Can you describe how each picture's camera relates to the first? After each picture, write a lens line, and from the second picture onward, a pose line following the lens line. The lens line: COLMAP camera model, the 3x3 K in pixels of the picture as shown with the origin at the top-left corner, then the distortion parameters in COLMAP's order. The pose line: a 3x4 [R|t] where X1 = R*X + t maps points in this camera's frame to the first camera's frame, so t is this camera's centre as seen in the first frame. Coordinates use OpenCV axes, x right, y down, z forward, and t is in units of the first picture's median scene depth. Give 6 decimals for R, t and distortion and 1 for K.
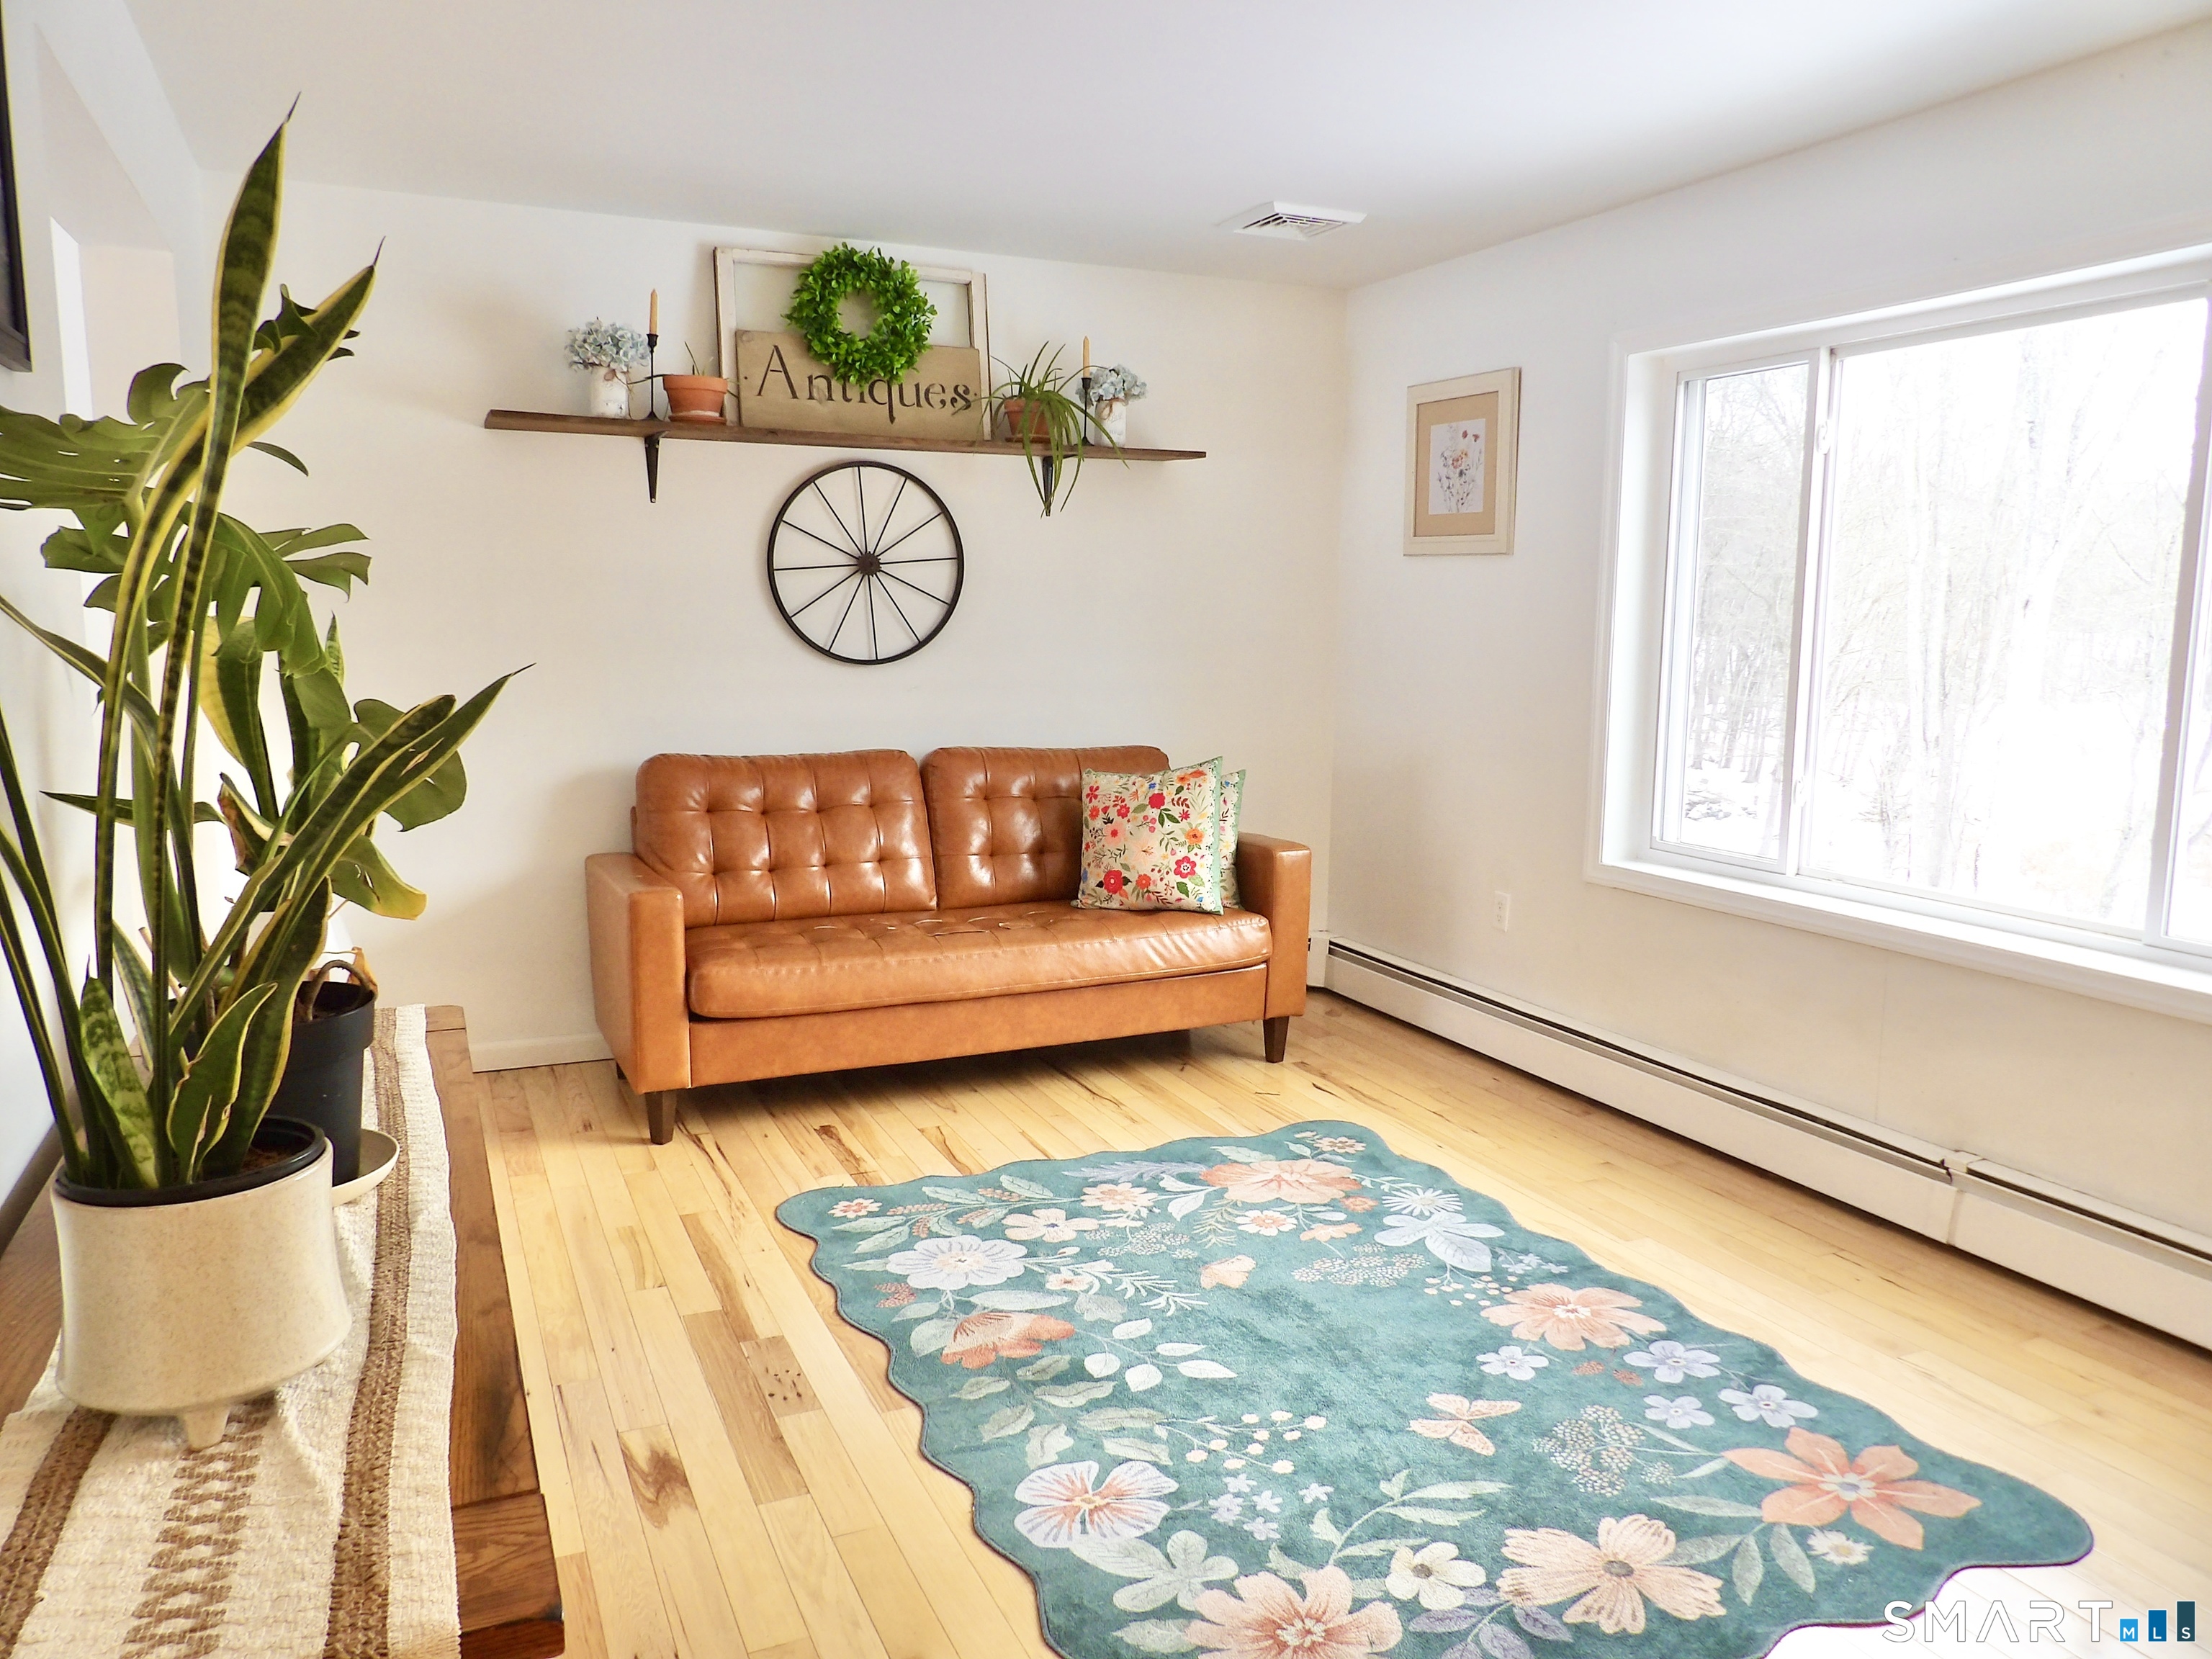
lens RADIAL K [[1574.3, 0, 1104.6], [0, 1574.3, 817.1], [0, 0, 1]] dist [-0.029705, 0.036167]
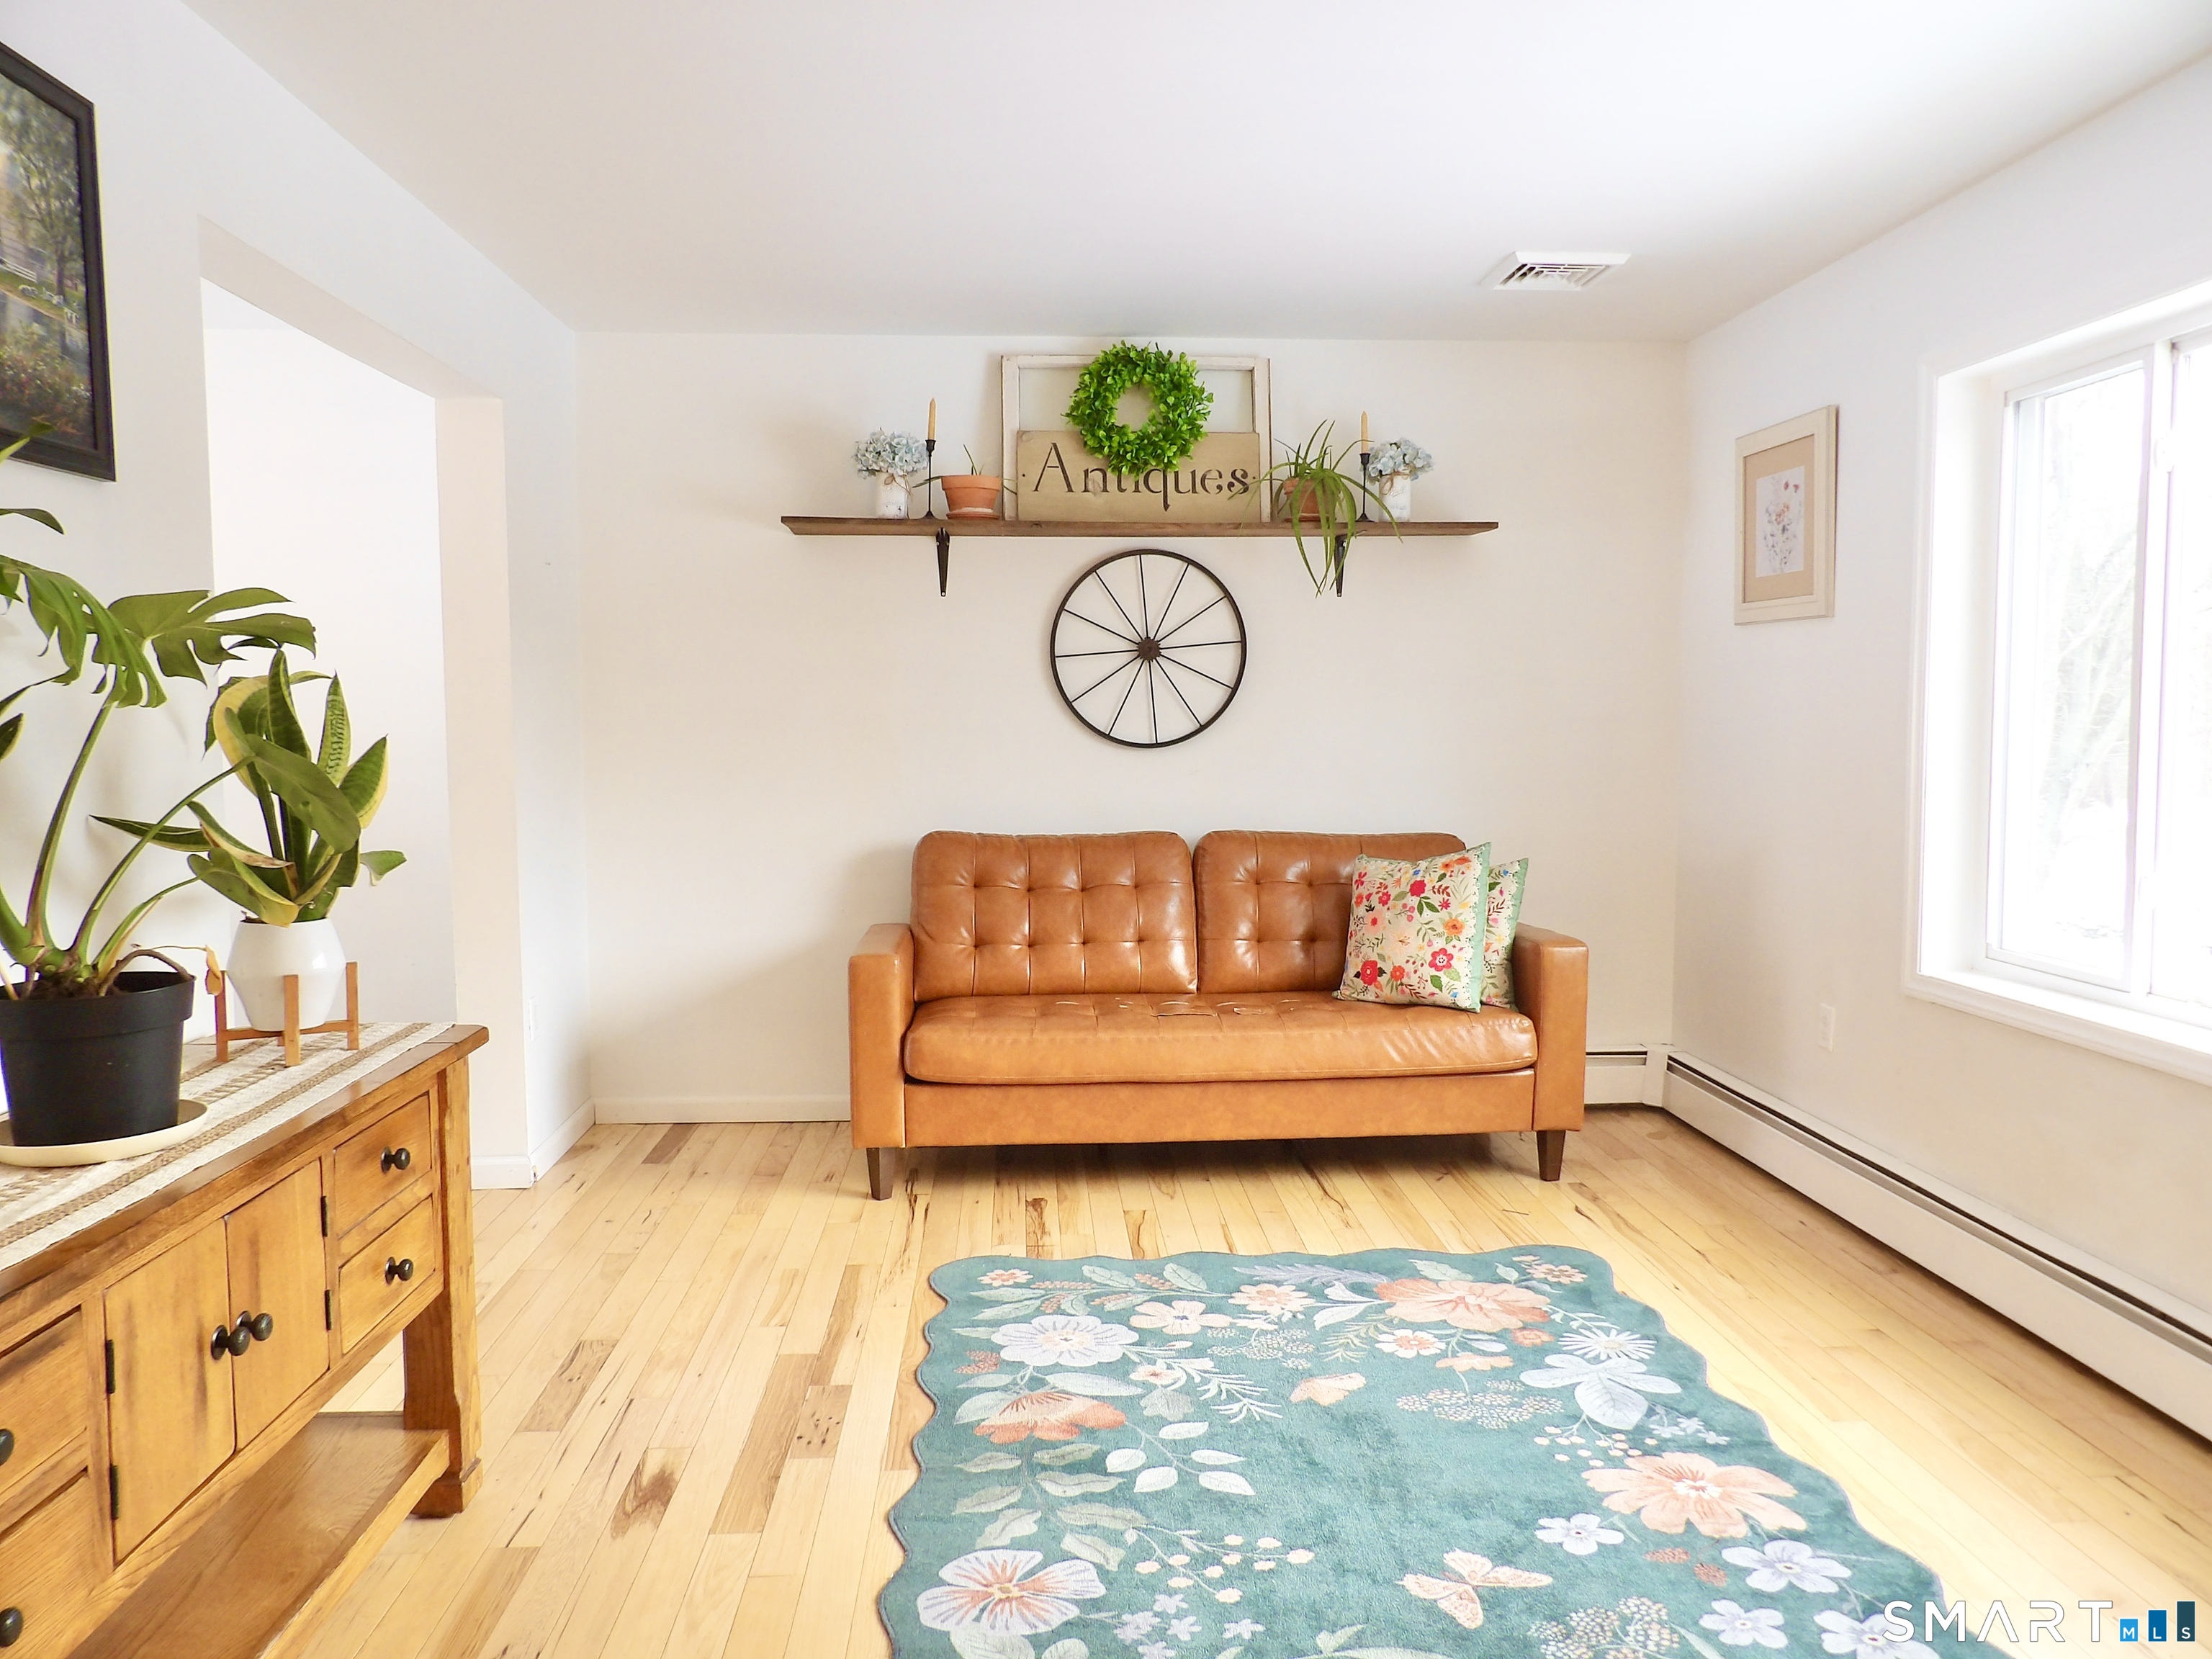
lens RADIAL K [[1574.3, 0, 1118.1], [0, 1574.3, 819.5], [0, 0, 1]] dist [-0.029705, 0.036167]
pose [[0.933855, 0.009782, -0.357519, 0.239901], [-0.034693, 0.997389, -0.063330, 0.017084], [0.355966, 0.071545, 0.931756, 0.065211]]
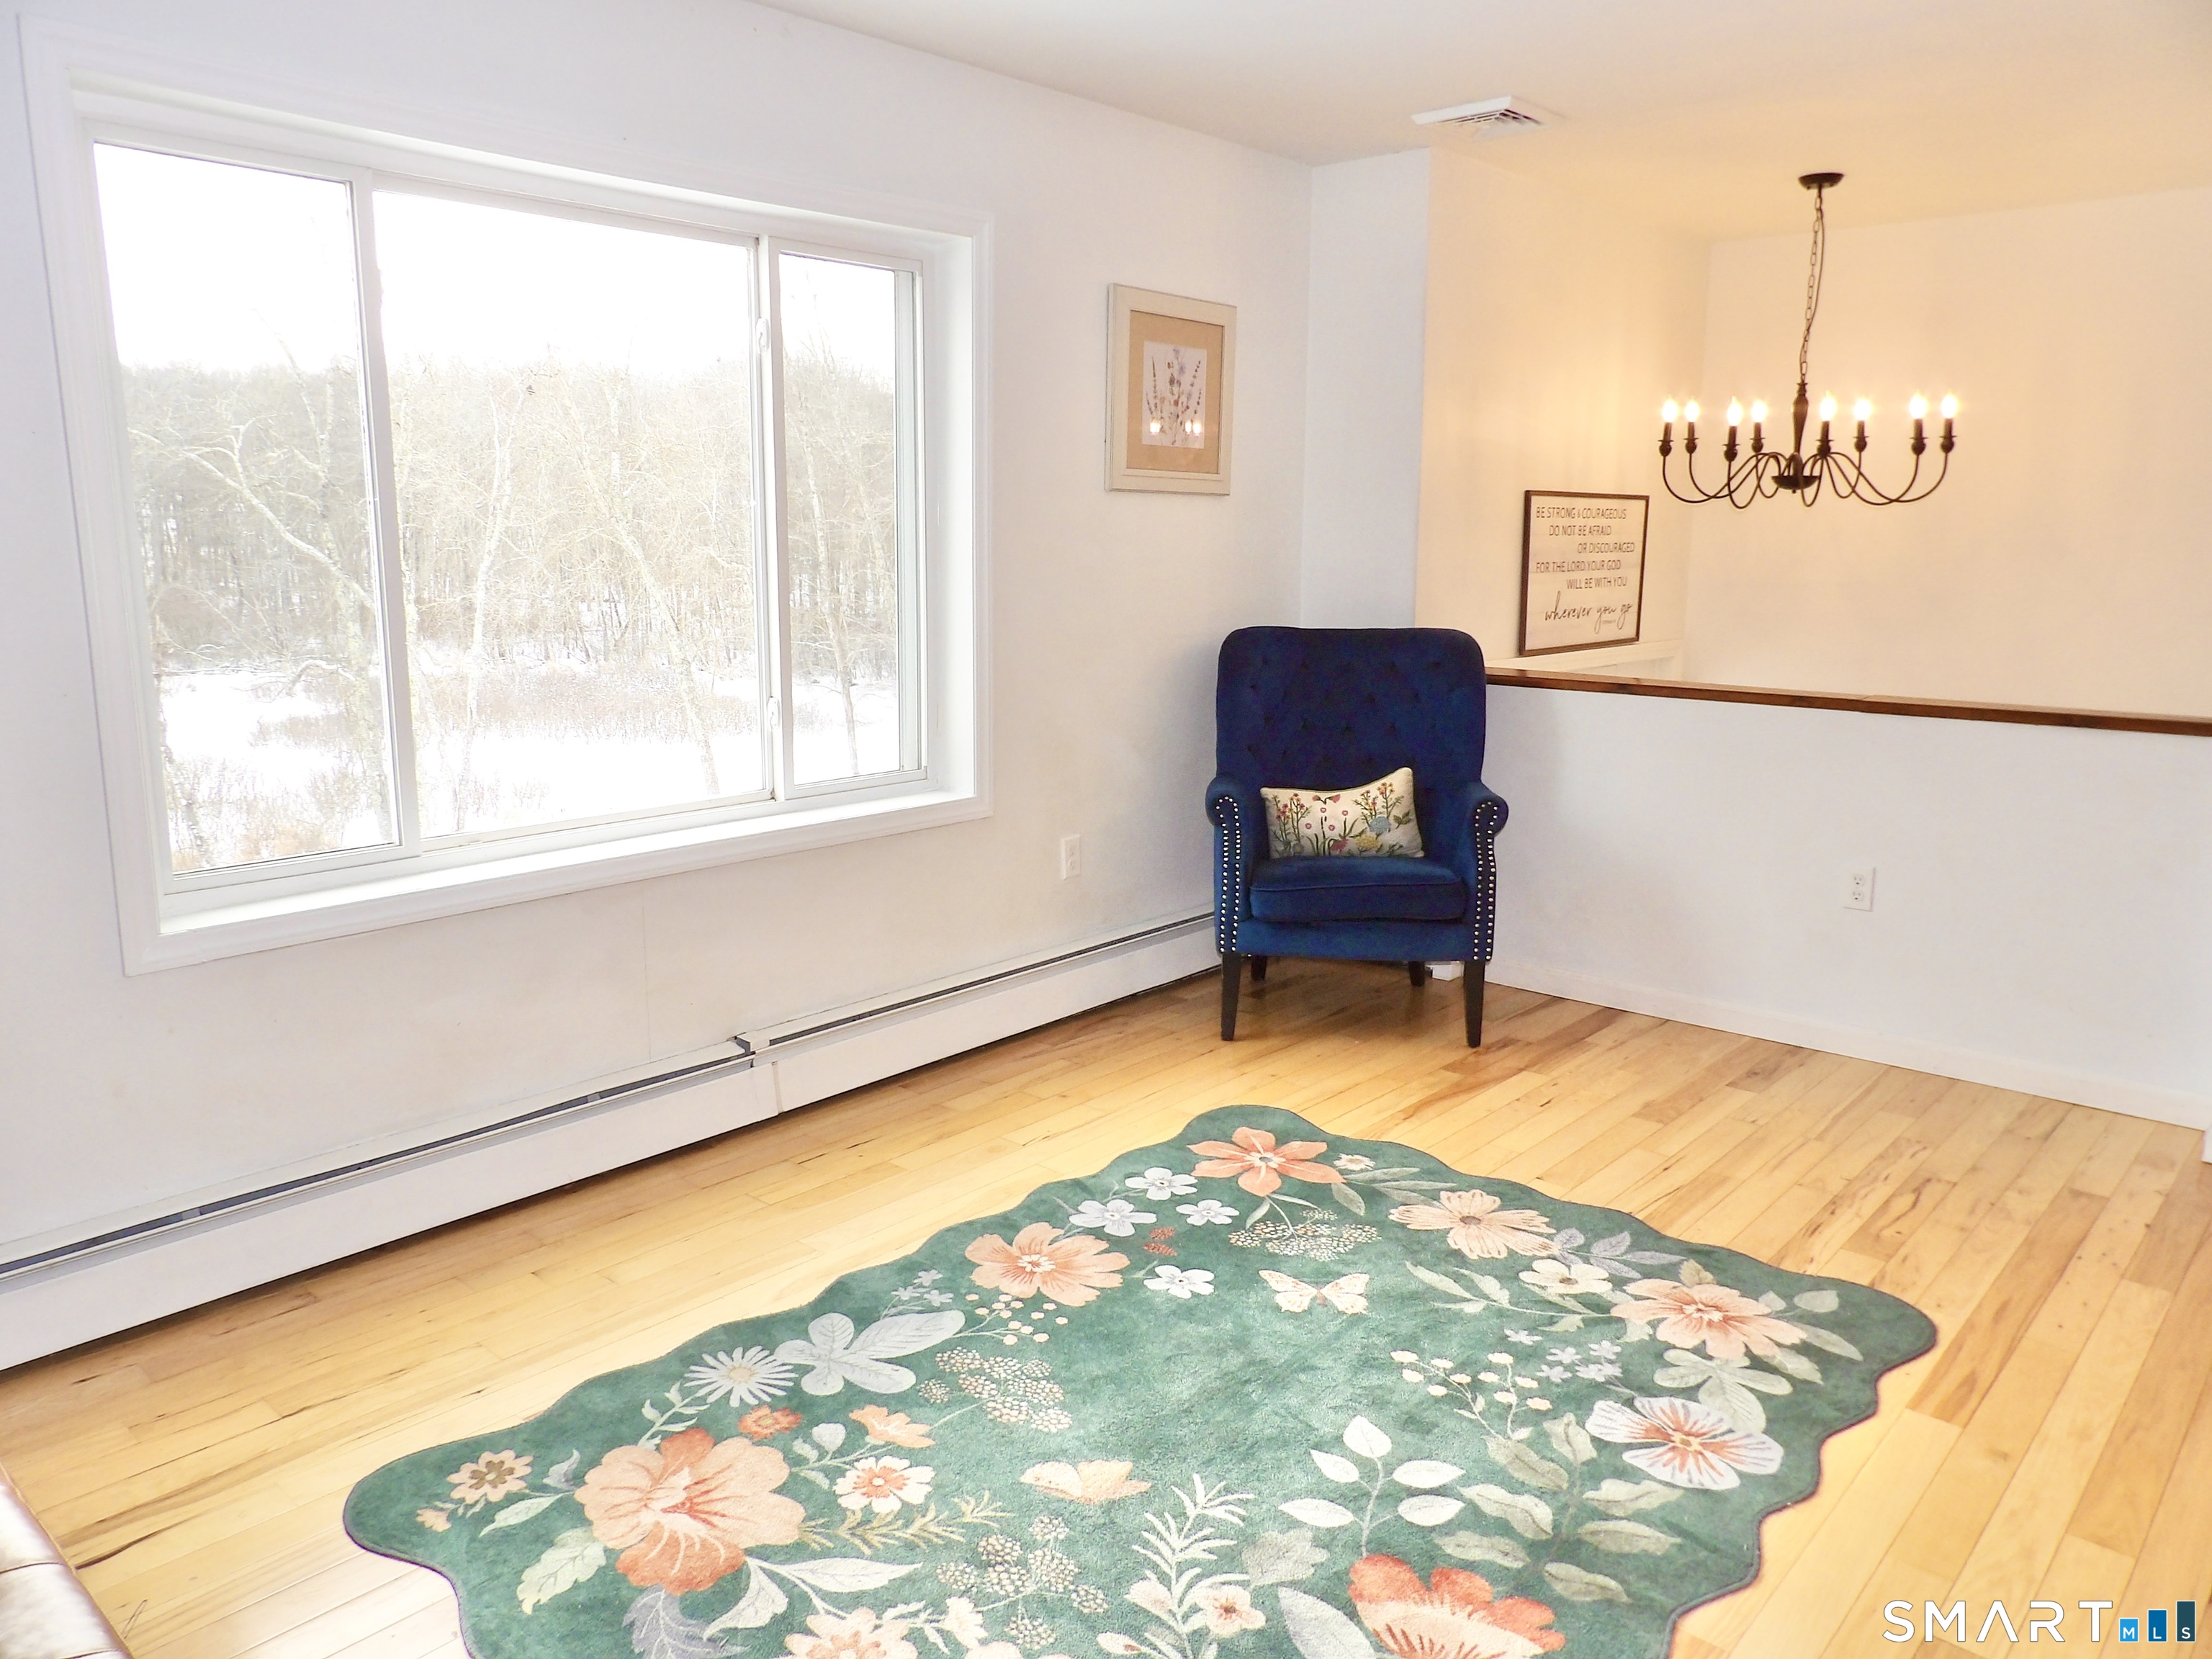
lens RADIAL K [[1574.3, 0, 1118.5], [0, 1574.3, 838.2], [0, 0, 1]] dist [-0.029705, 0.036167]
pose [[-0.404227, -0.182873, 0.896191, -0.411191], [0.119260, 0.960907, 0.249871, -0.126530], [-0.906850, 0.207884, -0.366615, 0.983561]]
